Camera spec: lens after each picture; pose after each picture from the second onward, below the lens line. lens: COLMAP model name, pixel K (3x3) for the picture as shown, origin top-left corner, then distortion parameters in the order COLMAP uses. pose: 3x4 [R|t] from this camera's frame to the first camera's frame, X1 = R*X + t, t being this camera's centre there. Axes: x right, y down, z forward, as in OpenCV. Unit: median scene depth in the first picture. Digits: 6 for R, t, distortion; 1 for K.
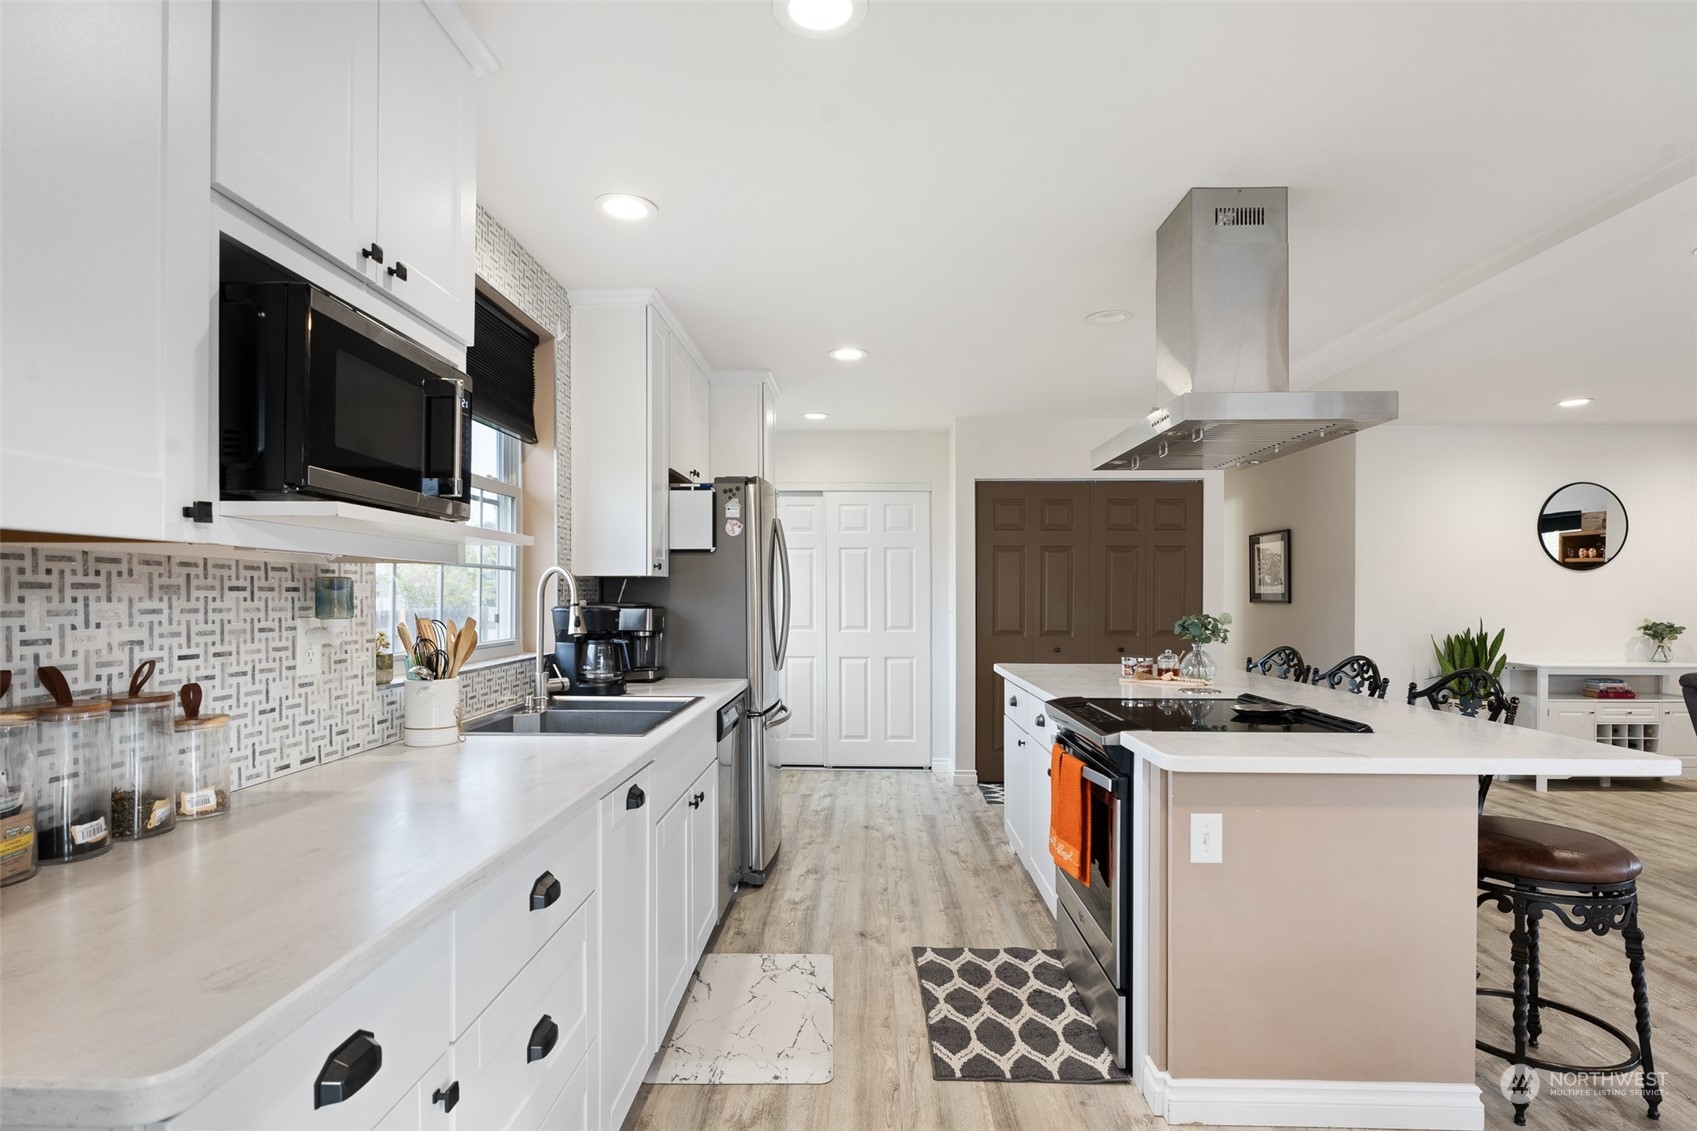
lens RADIAL K [[872.5, 0, 843.9], [0, 872.5, 602.3], [0, 0, 1]] dist [-0.002711, 0.000203]
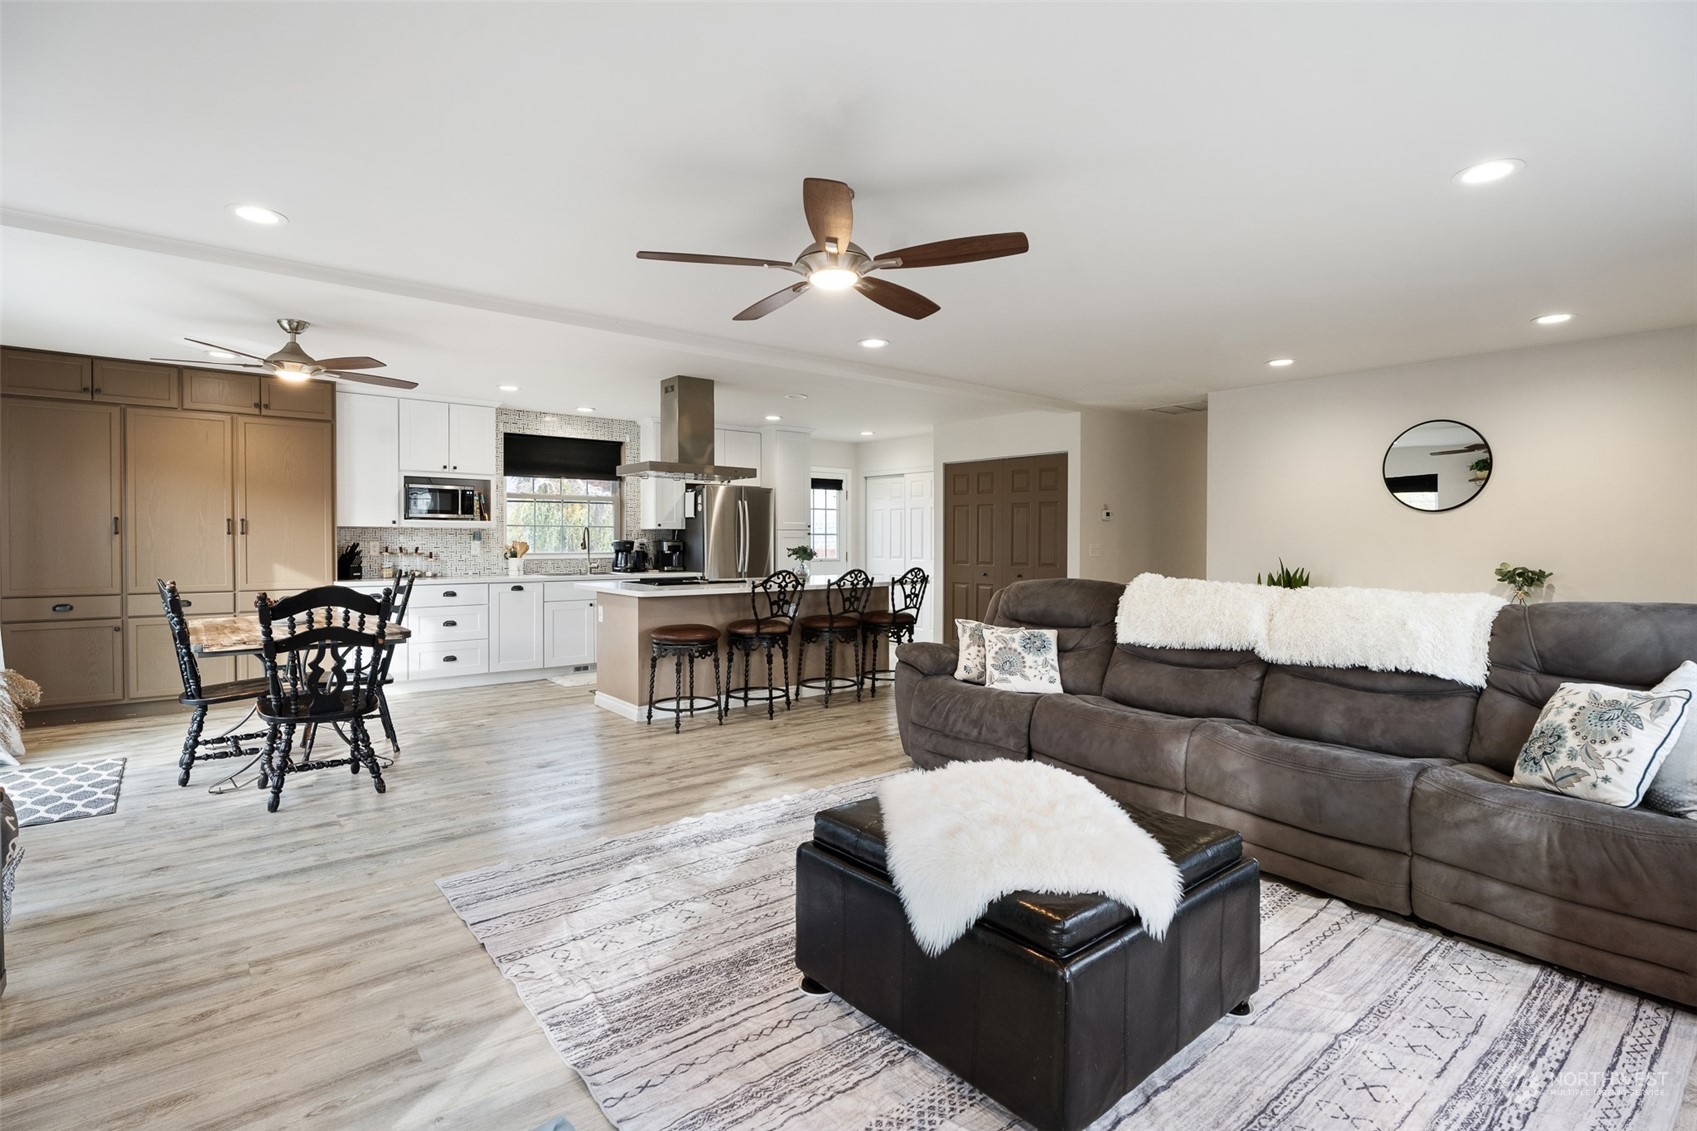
lens RADIAL K [[817.2, 0, 844.5], [0, 817.2, 556.3], [0, 0, 1]] dist [-0.004270, -0.000814]
pose [[0.654731, 0.015869, -0.755696, 1.840458], [-0.009852, 0.999874, 0.012461, 0.013966], [0.755798, -0.000714, 0.654804, -0.137760]]
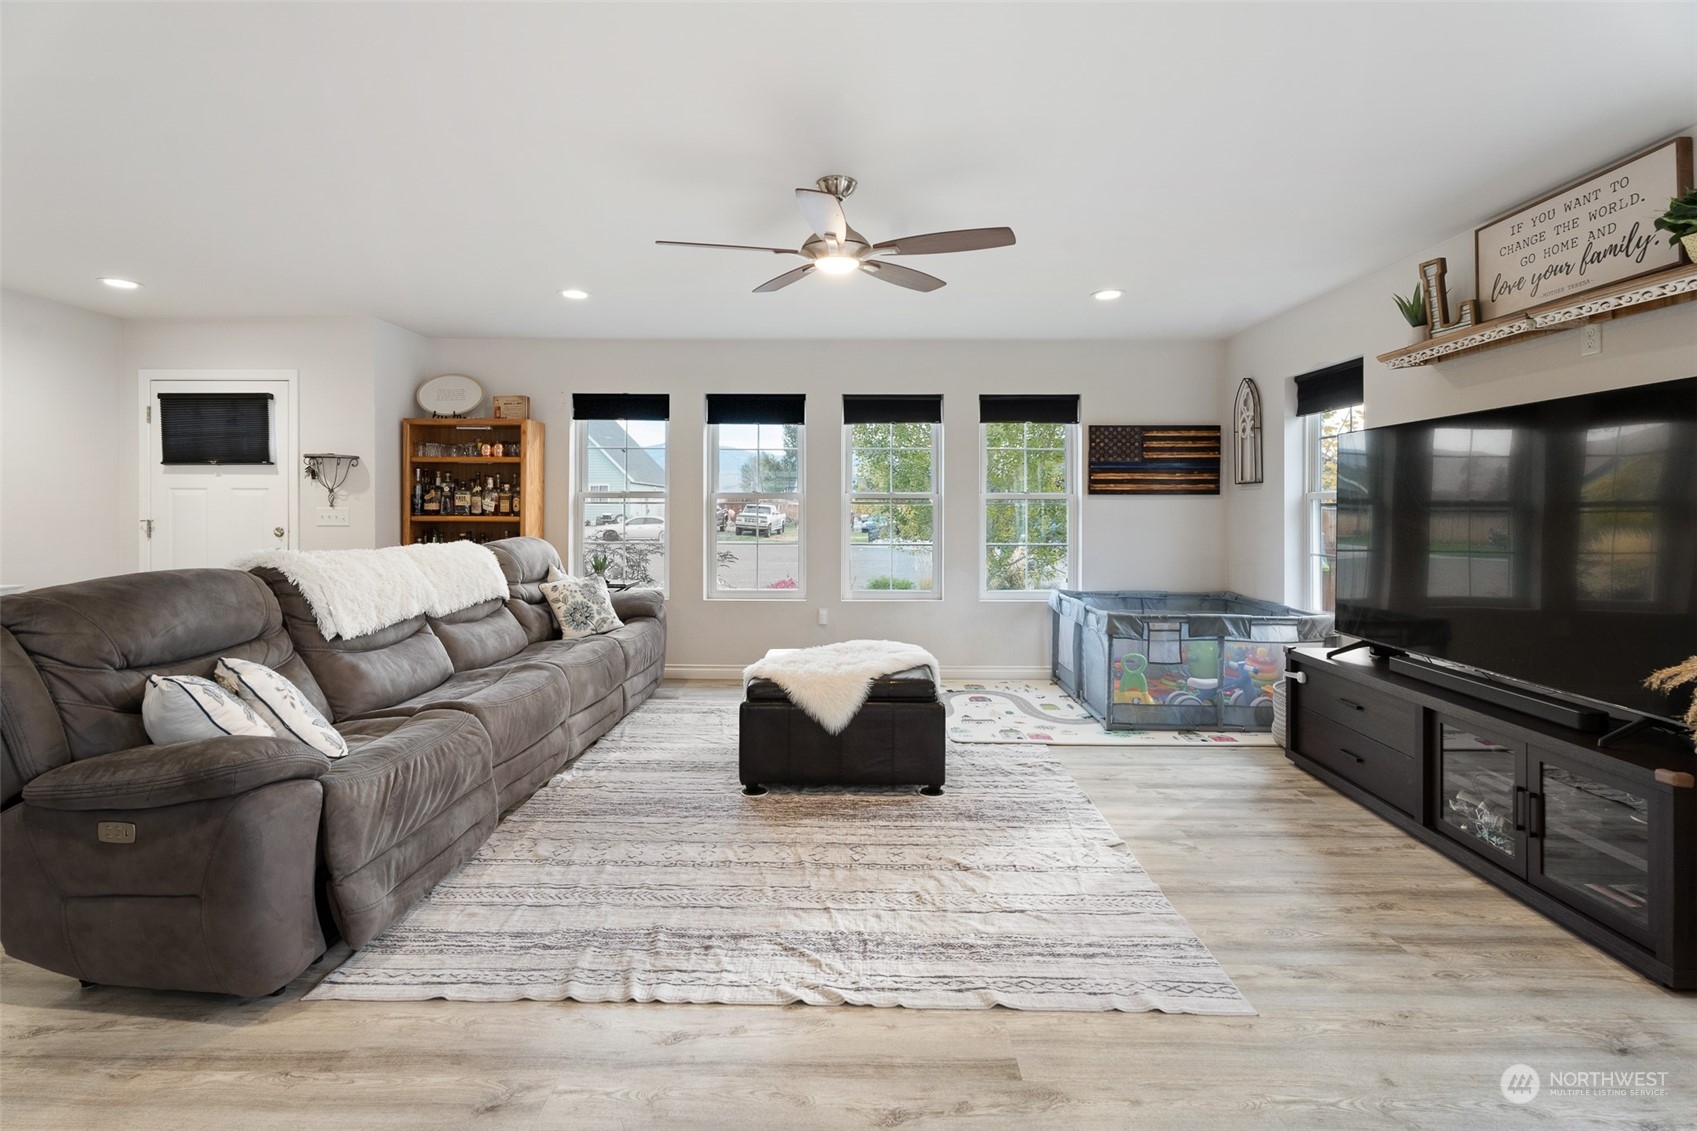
lens RADIAL K [[775.8, 0, 845.2], [0, 775.8, 506.6], [0, 0, 1]] dist [-0.001359, 0.000117]
pose [[-0.015883, -0.000329, 0.999874, 0.425760], [0.006828, 0.999977, 0.000437, 0.008018], [-0.999851, 0.006834, -0.015881, 0.376589]]
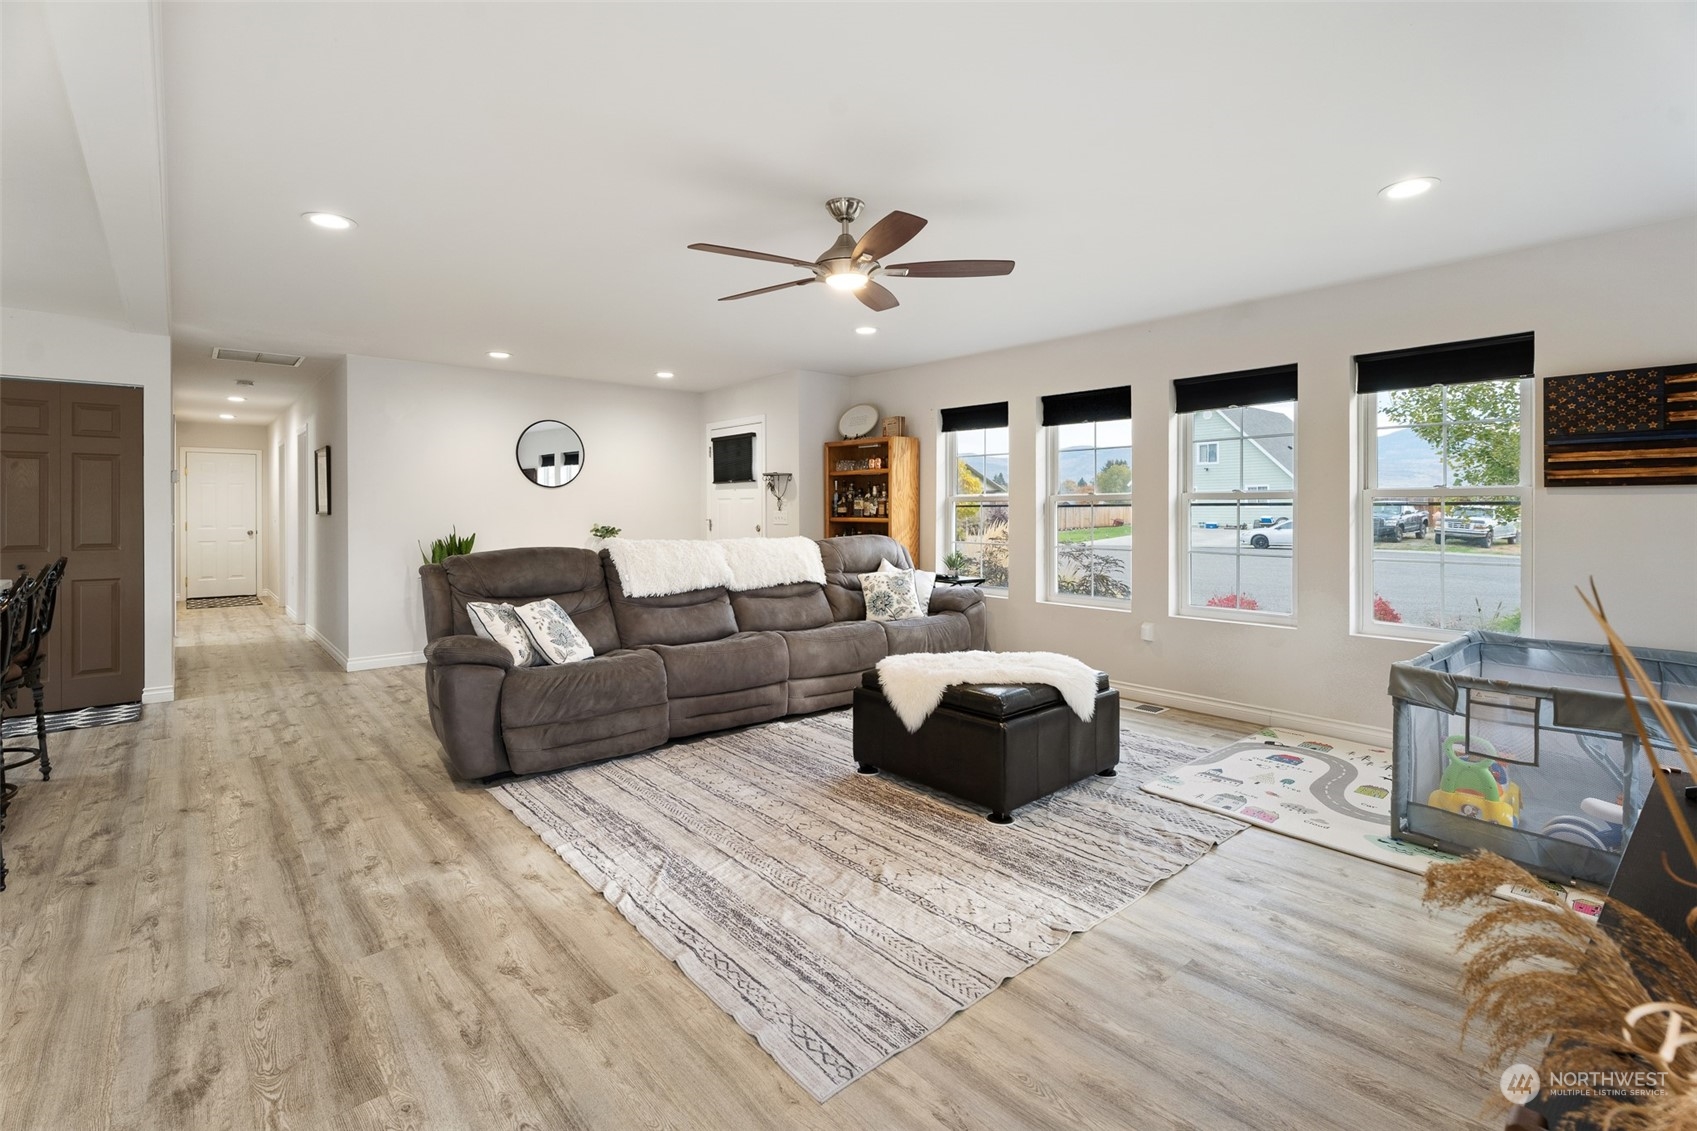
lens RADIAL K [[770.4, 0, 851.2], [0, 770.4, 512.0], [0, 0, 1]] dist [-0.000196, 0.000059]
pose [[0.734709, -0.004508, 0.678367, 0.660711], [0.009514, 0.999948, -0.003659, 0.014891], [-0.678315, 0.009142, 0.734714, -0.256022]]
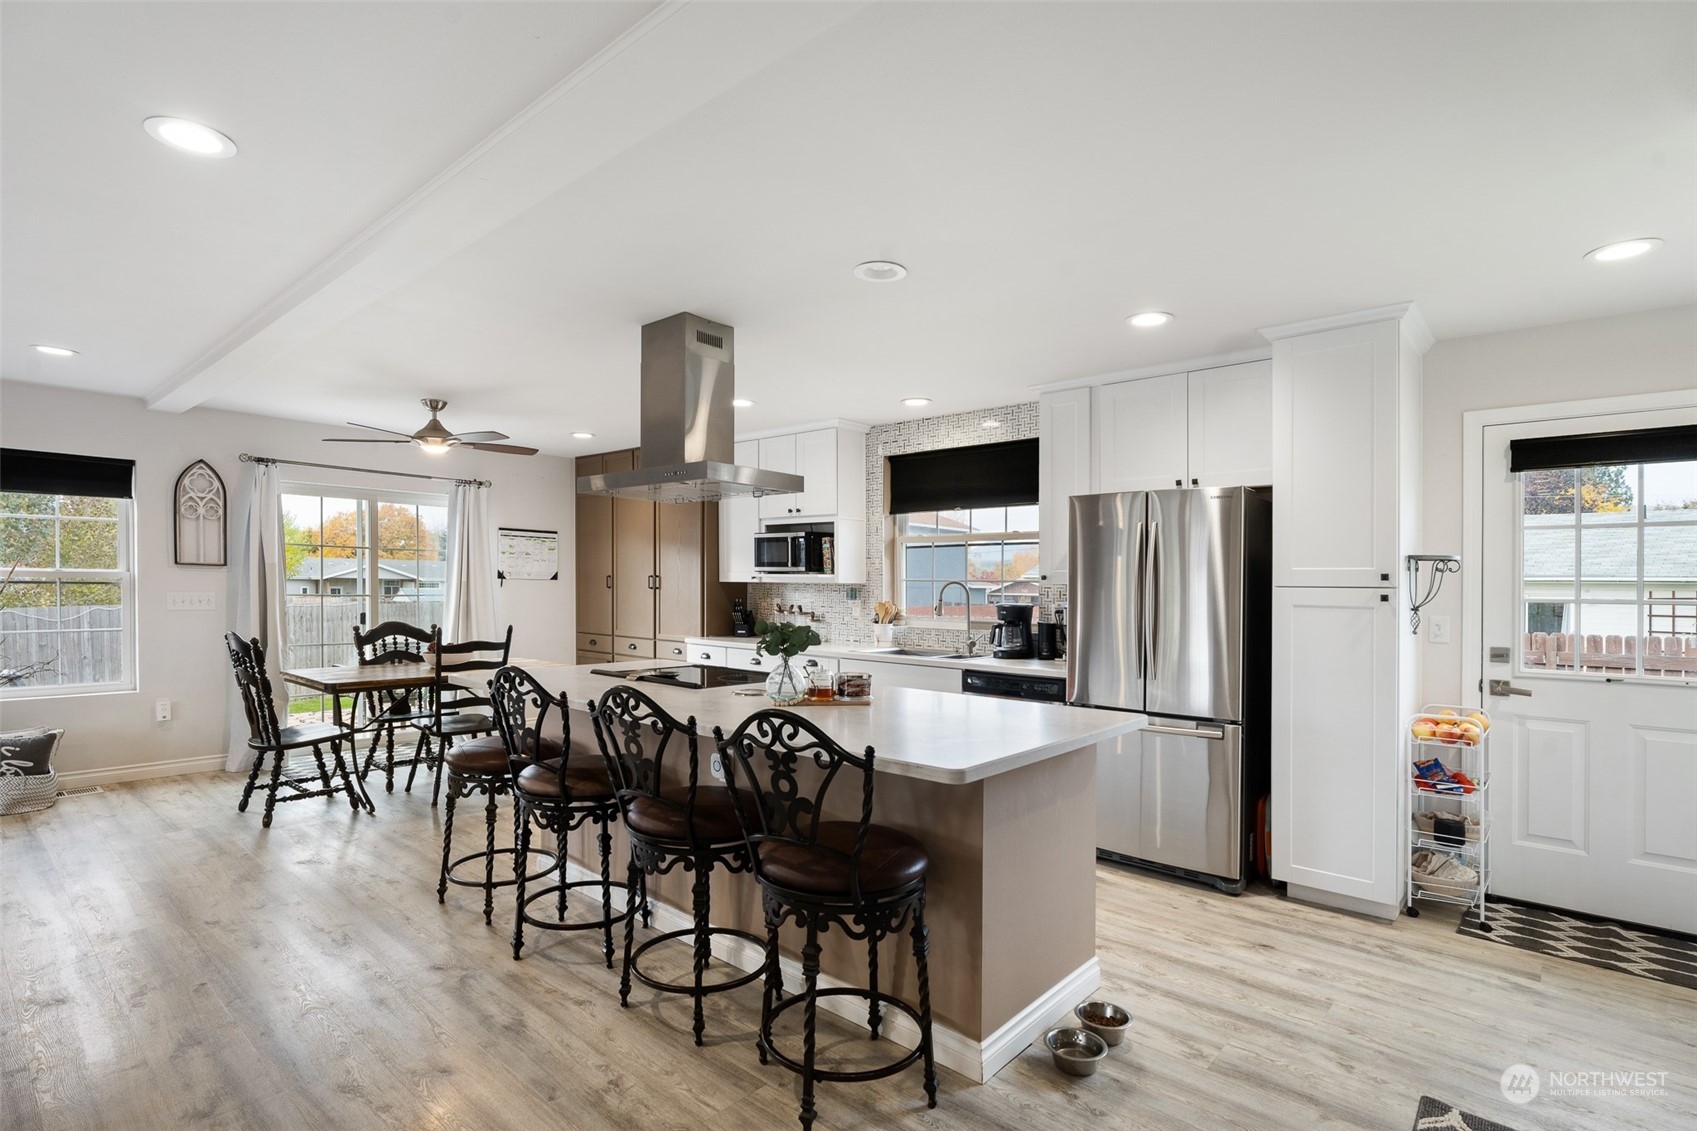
lens RADIAL K [[831.2, 0, 823.1], [0, 831.2, 579.8], [0, 0, 1]] dist [-0.002736, -0.000145]
pose [[-0.650241, -0.015086, -0.759578, 0.989845], [-0.022205, 0.999753, -0.000846, -0.025866], [0.759404, 0.016316, -0.650415, 1.531364]]
